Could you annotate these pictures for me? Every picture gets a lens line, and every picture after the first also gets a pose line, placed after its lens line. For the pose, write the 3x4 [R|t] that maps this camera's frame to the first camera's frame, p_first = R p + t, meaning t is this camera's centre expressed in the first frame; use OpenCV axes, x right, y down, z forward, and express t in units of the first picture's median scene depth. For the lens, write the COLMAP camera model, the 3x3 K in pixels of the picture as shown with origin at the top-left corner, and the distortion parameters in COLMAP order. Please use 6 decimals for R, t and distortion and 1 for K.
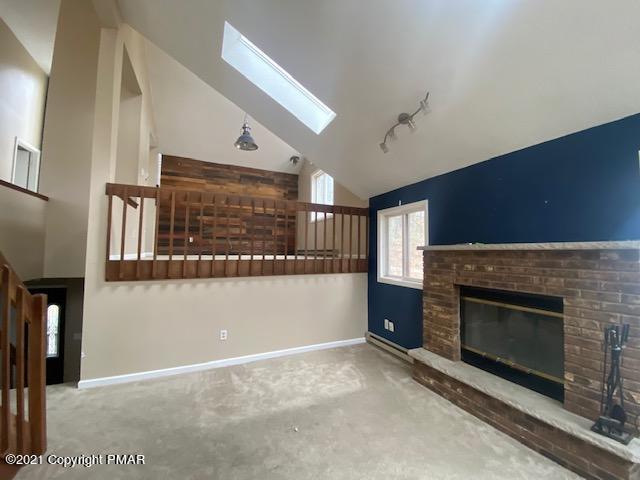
lens RADIAL K [[256.8, 0, 319.9], [0, 256.8, 238.3], [0, 0, 1]] dist [0.010602, -0.015870]
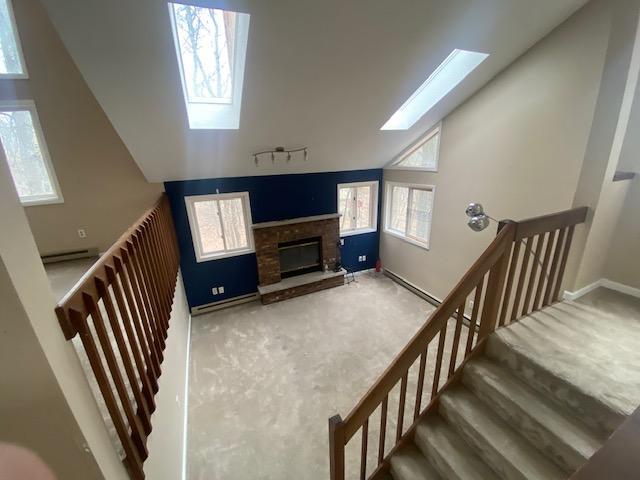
lens RADIAL K [[256.8, 0, 321.7], [0, 256.8, 235.7], [0, 0, 1]] dist [0.010602, -0.015870]
pose [[0.001990, -0.314508, 0.949253, -1.090511], [-0.023367, 0.948981, 0.314467, -0.415287], [-0.999725, -0.022807, -0.005460, 0.672711]]
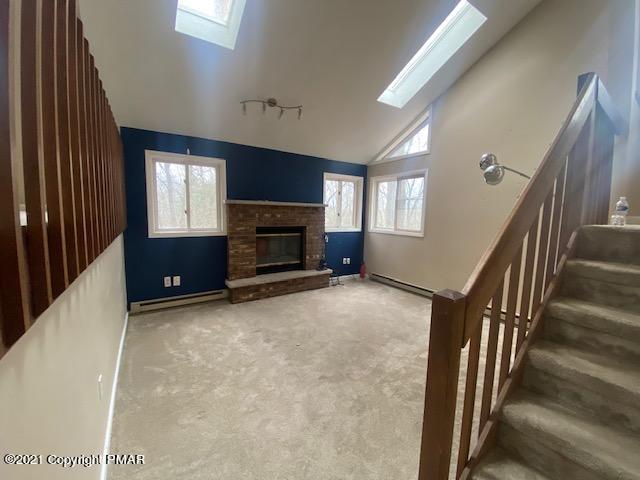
lens RADIAL K [[256.8, 0, 321.0], [0, 256.8, 238.1], [0, 0, 1]] dist [0.010602, -0.015870]
pose [[-0.159940, -0.113802, 0.980545, -0.952165], [-0.076752, 0.991759, 0.102584, 0.057022], [-0.984138, -0.058851, -0.167357, 0.829942]]
